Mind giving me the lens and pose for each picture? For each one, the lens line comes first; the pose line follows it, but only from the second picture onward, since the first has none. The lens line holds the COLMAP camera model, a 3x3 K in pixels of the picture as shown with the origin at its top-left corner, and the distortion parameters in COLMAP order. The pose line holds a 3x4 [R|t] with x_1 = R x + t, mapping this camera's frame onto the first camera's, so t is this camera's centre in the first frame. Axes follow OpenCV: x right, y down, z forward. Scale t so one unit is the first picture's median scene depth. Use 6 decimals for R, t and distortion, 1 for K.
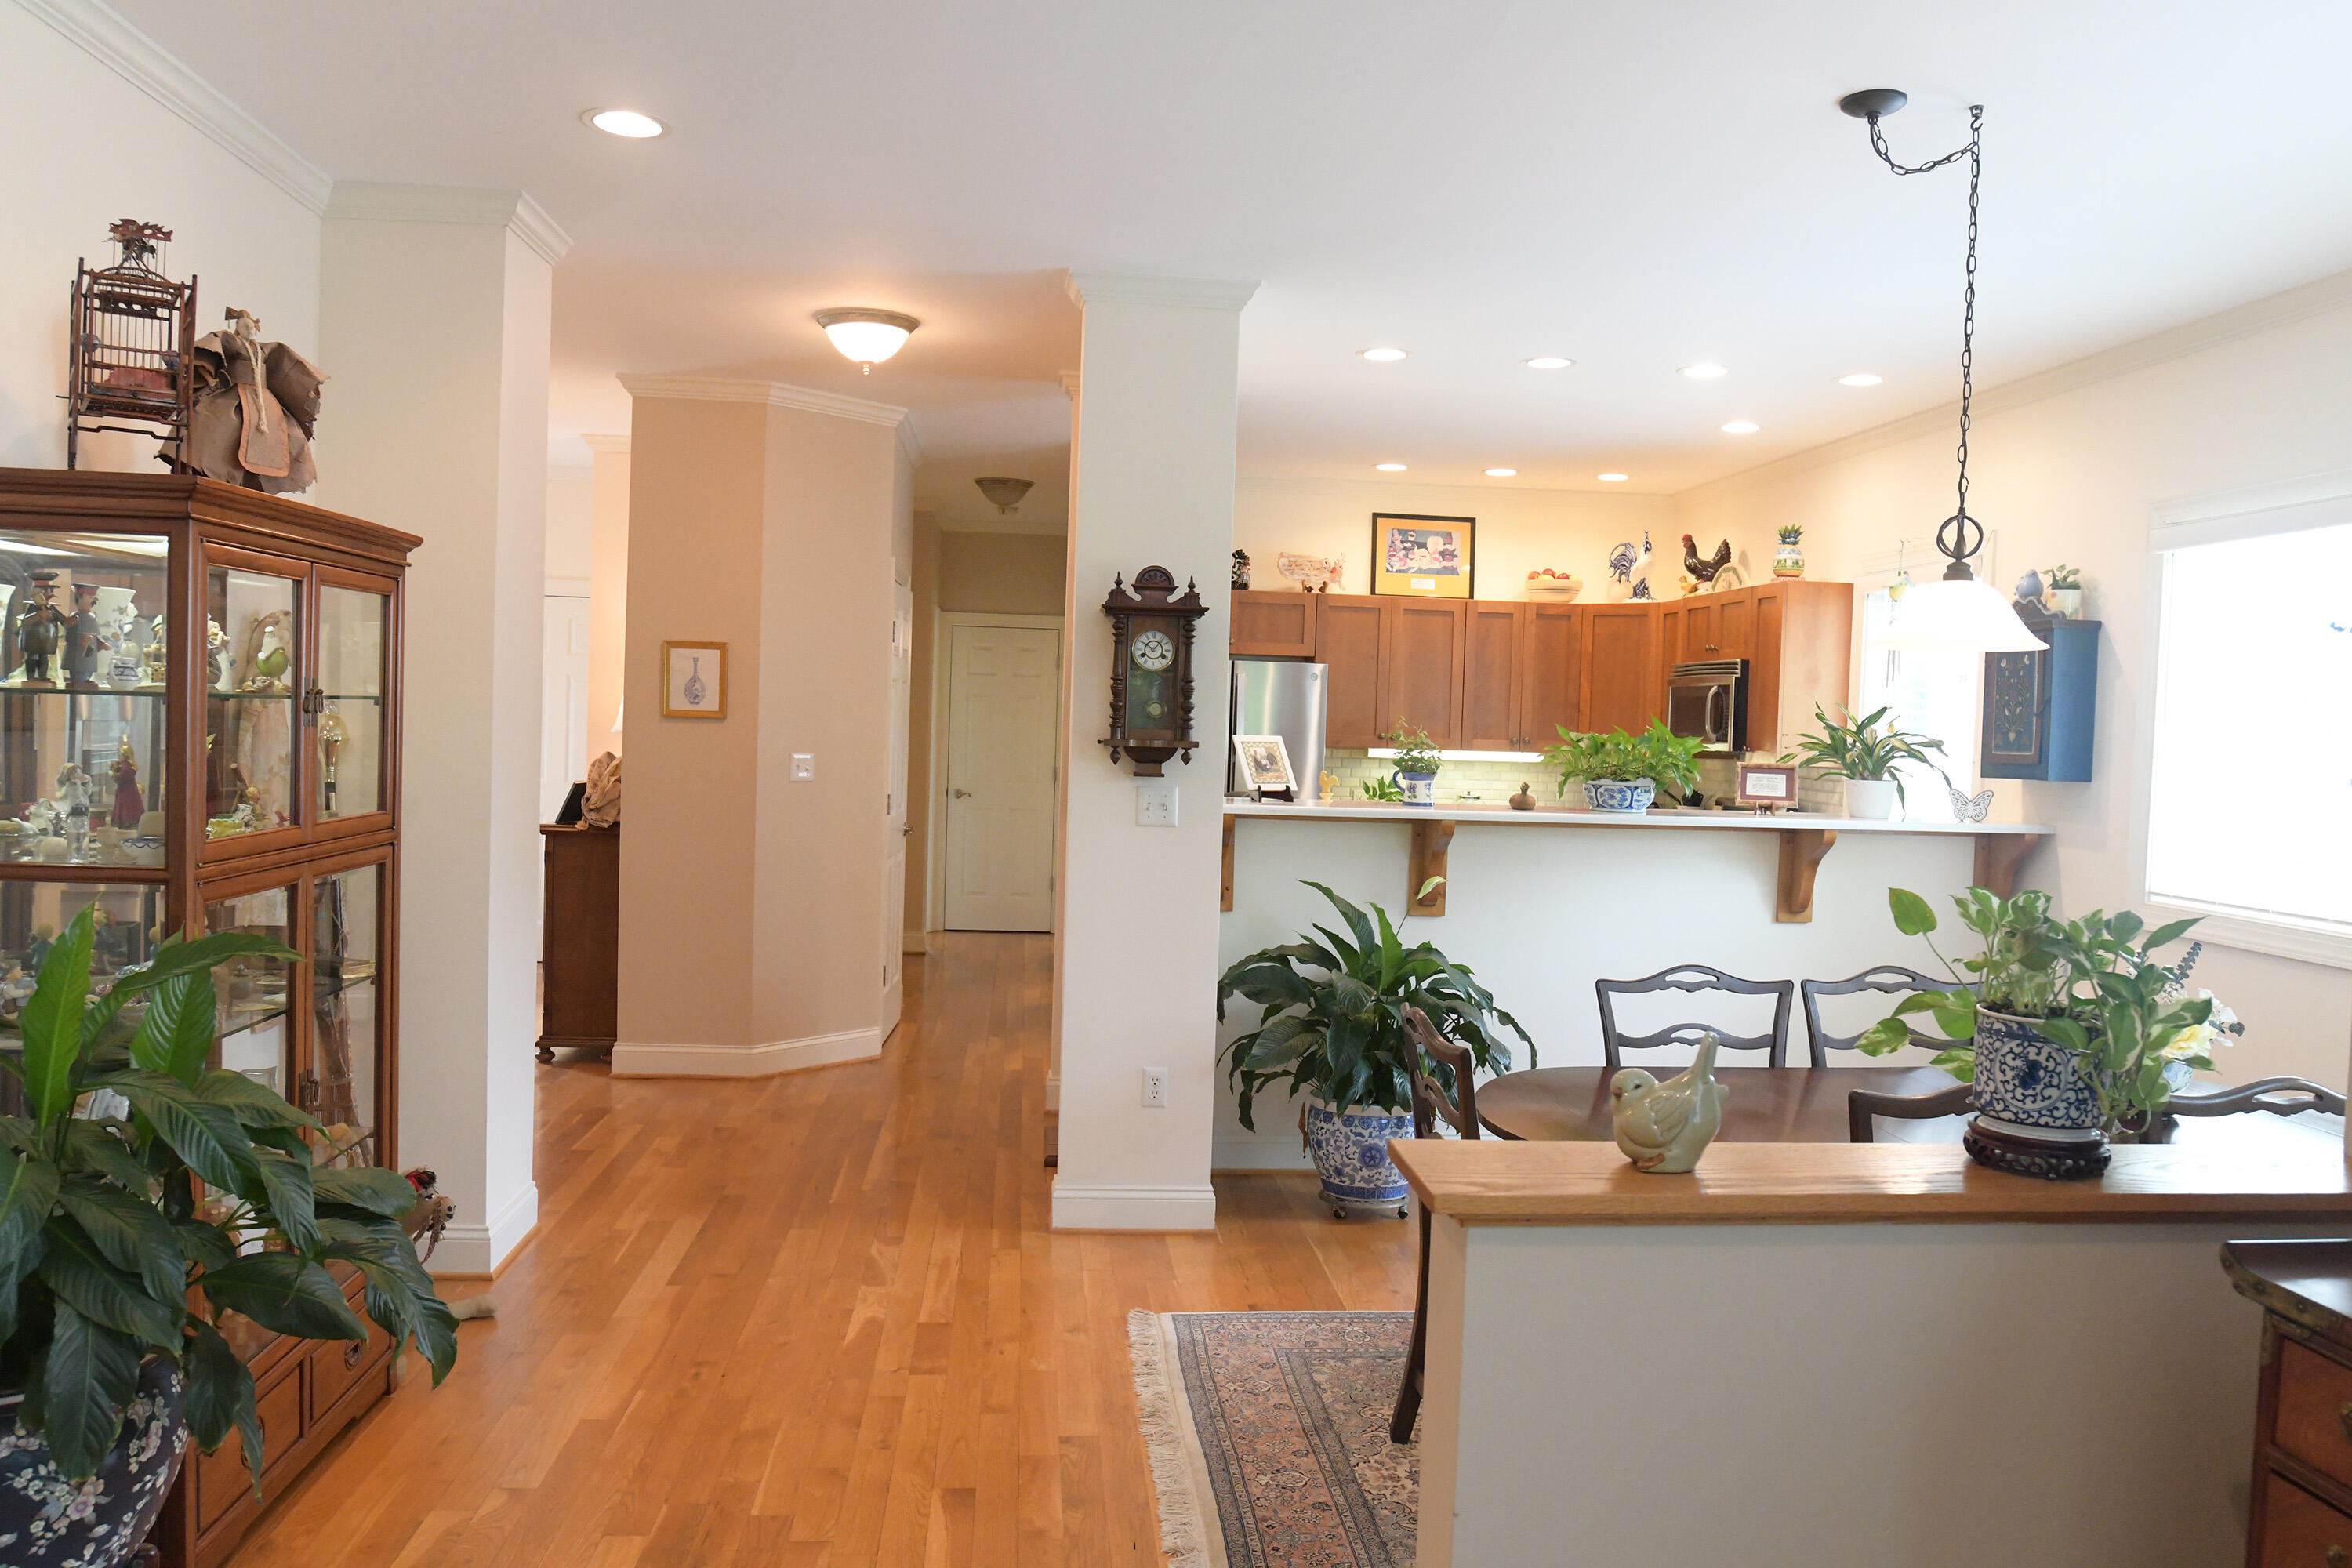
lens RADIAL K [[1701.8, 0, 1176.0], [0, 1701.8, 784.0], [0, 0, 1]] dist [-0.060951, 0.001670]
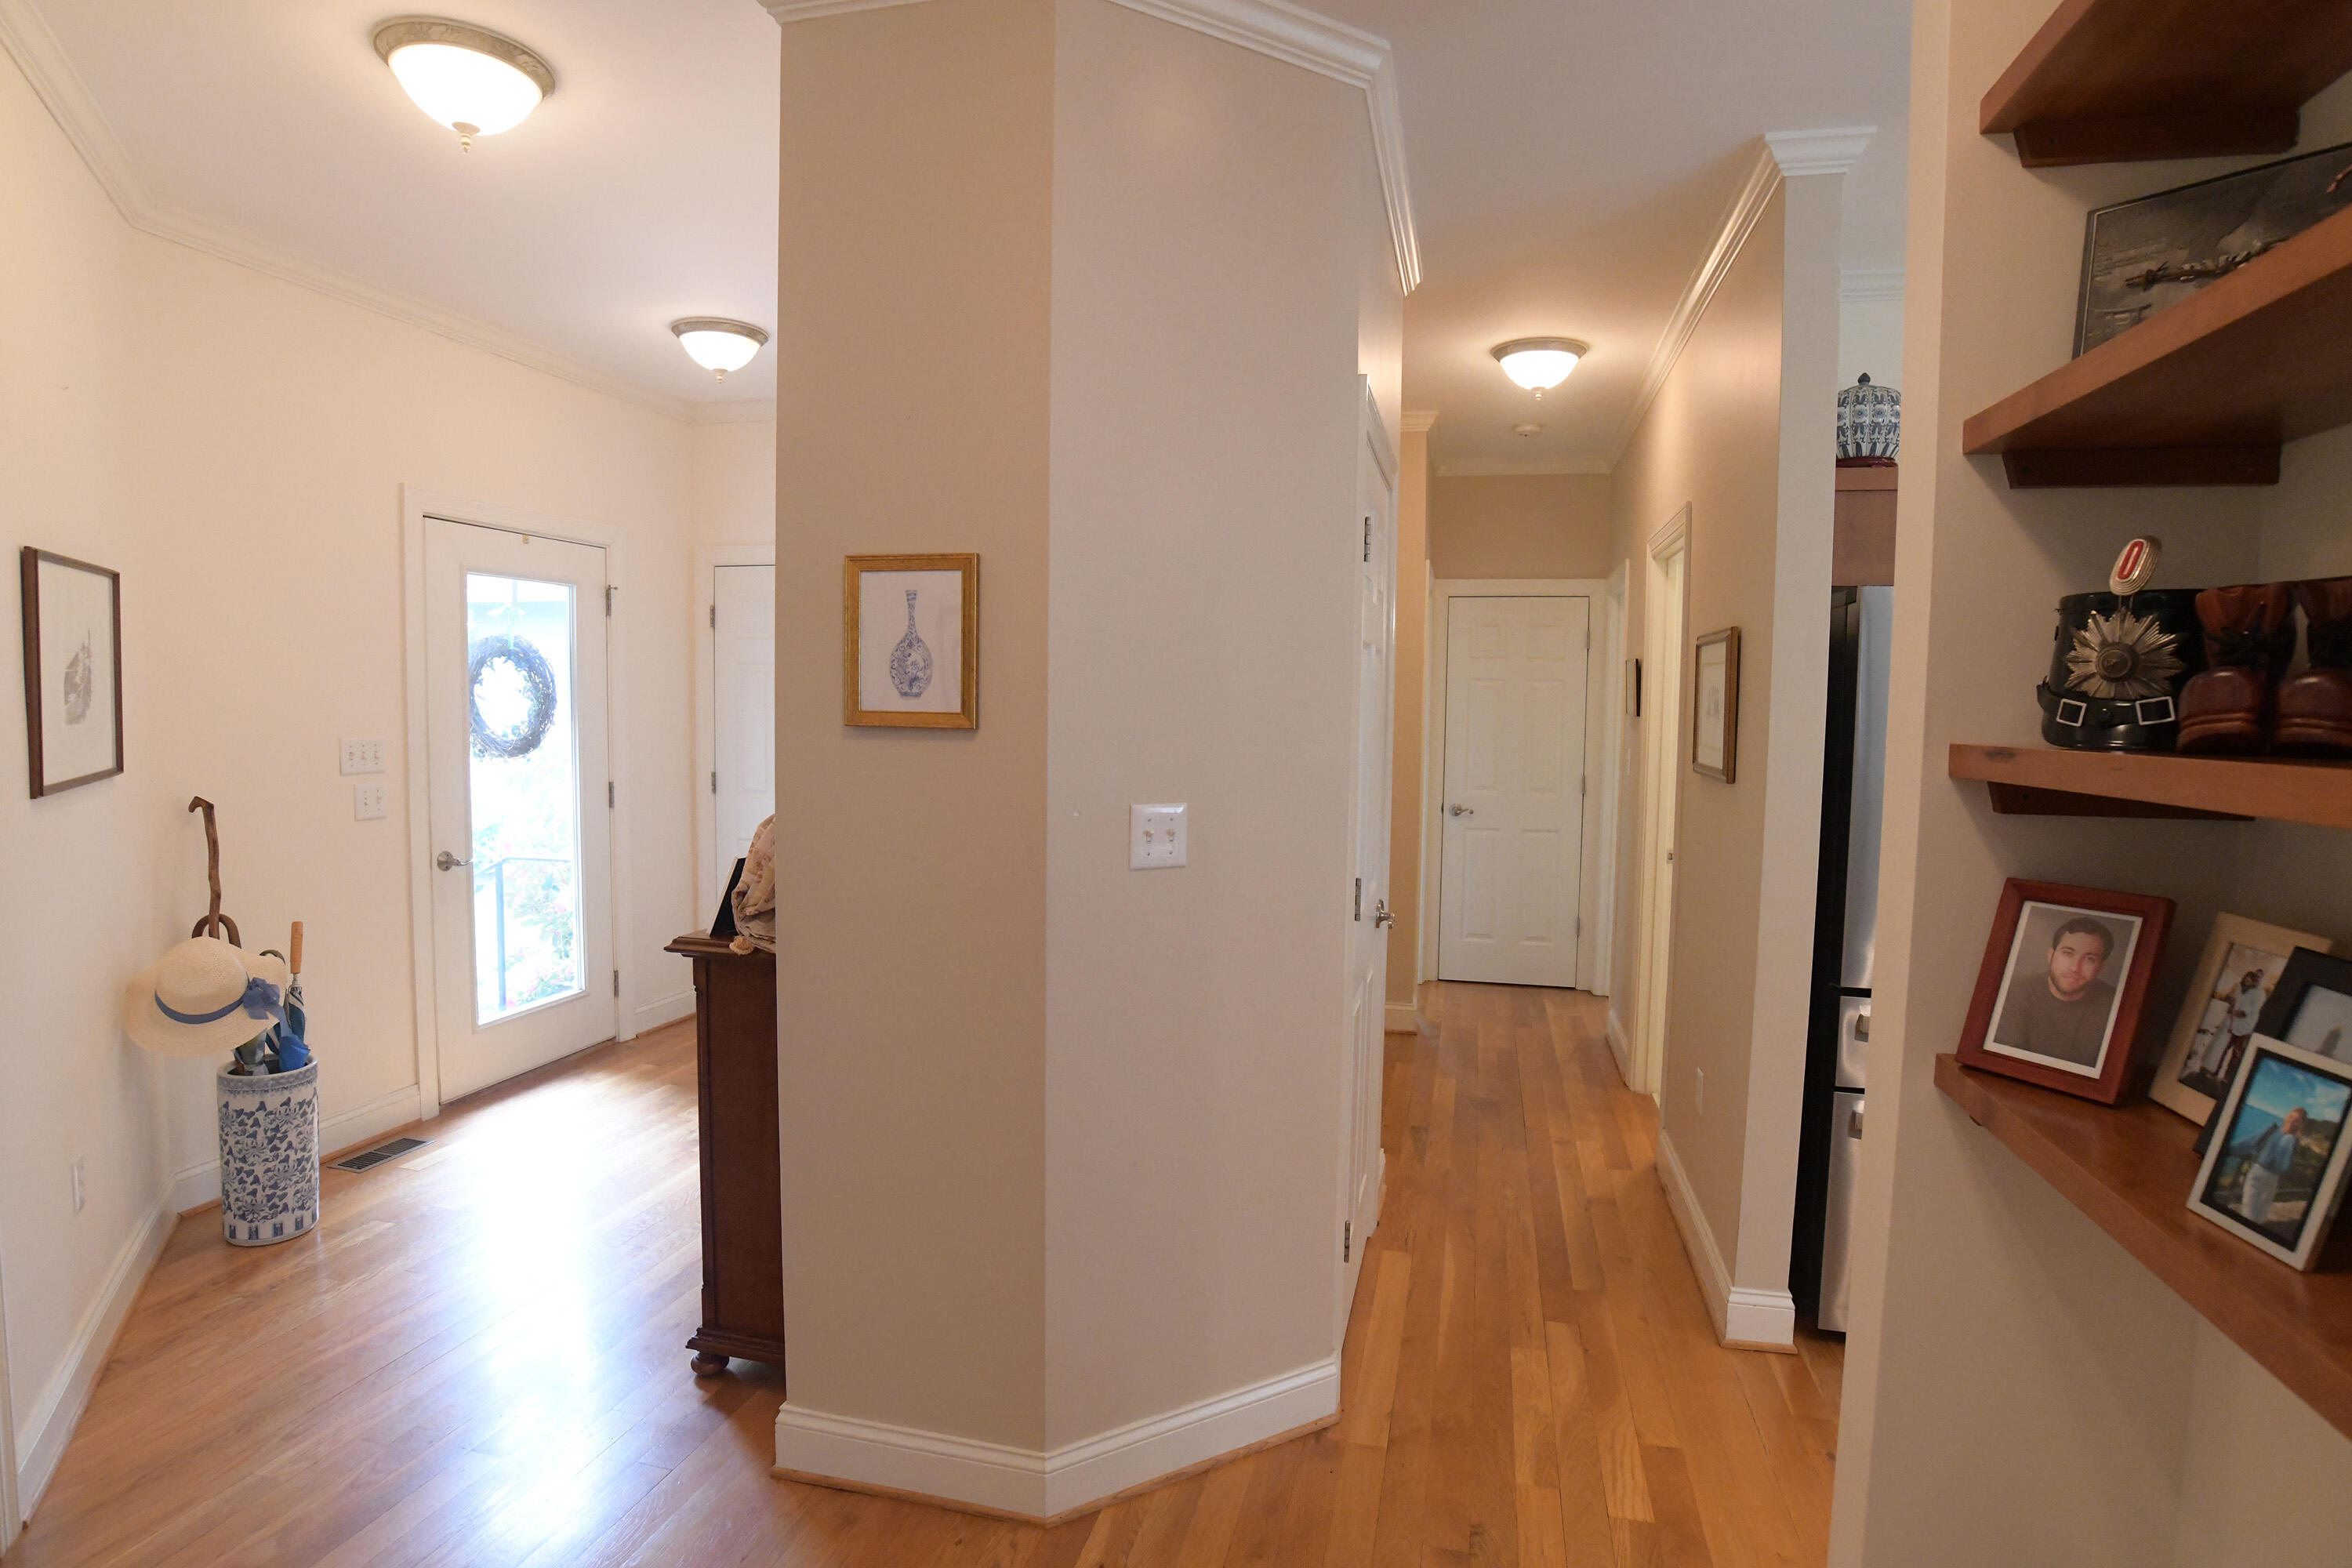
lens RADIAL K [[1210.6, 0, 1180.4], [0, 1210.6, 778.6], [0, 0, 1]] dist [-0.068875, 0.023101]
pose [[0.946669, -0.000051, -0.322207, -0.136326], [0.005088, 0.999878, 0.014789, -0.035504], [0.322167, -0.015640, 0.946554, 0.848829]]
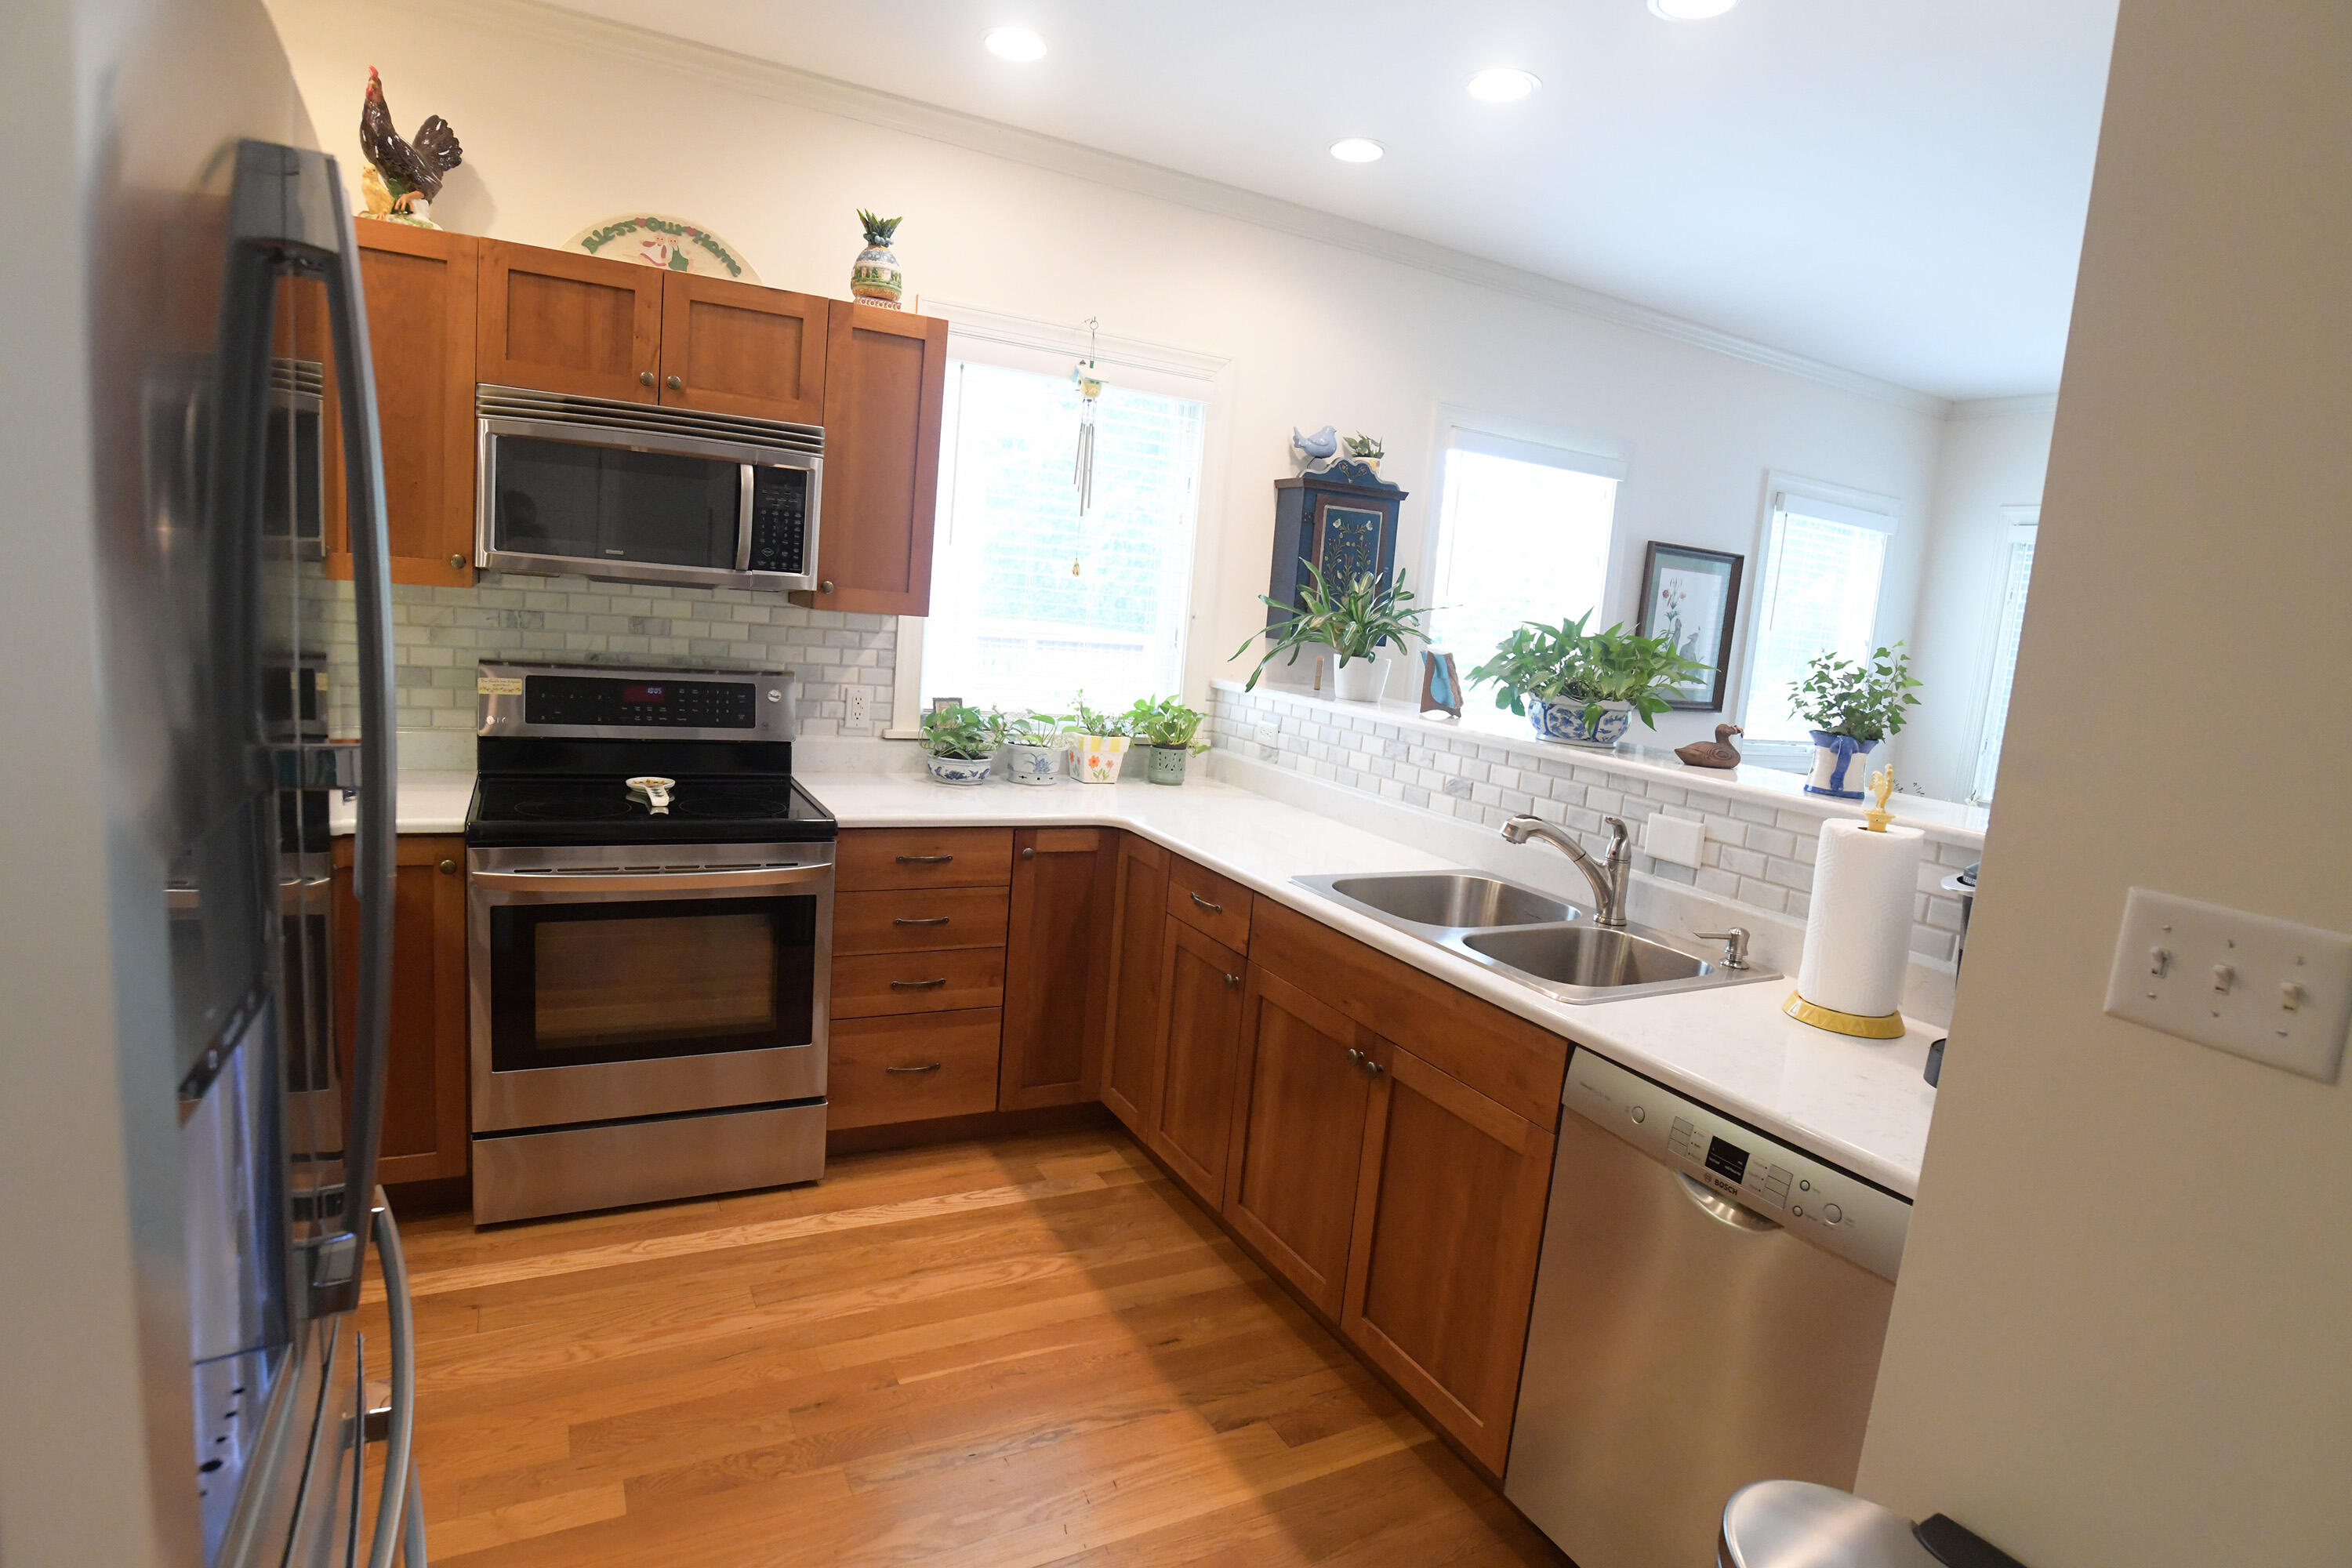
lens RADIAL K [[1210.6, 0, 1180.4], [0, 1210.6, 778.6], [0, 0, 1]] dist [-0.068875, 0.023101]
pose [[-0.391478, -0.196344, 0.898996, -0.125801], [-0.060752, 0.980354, 0.187658, -0.053248], [-0.918180, 0.018849, -0.395715, 1.370230]]
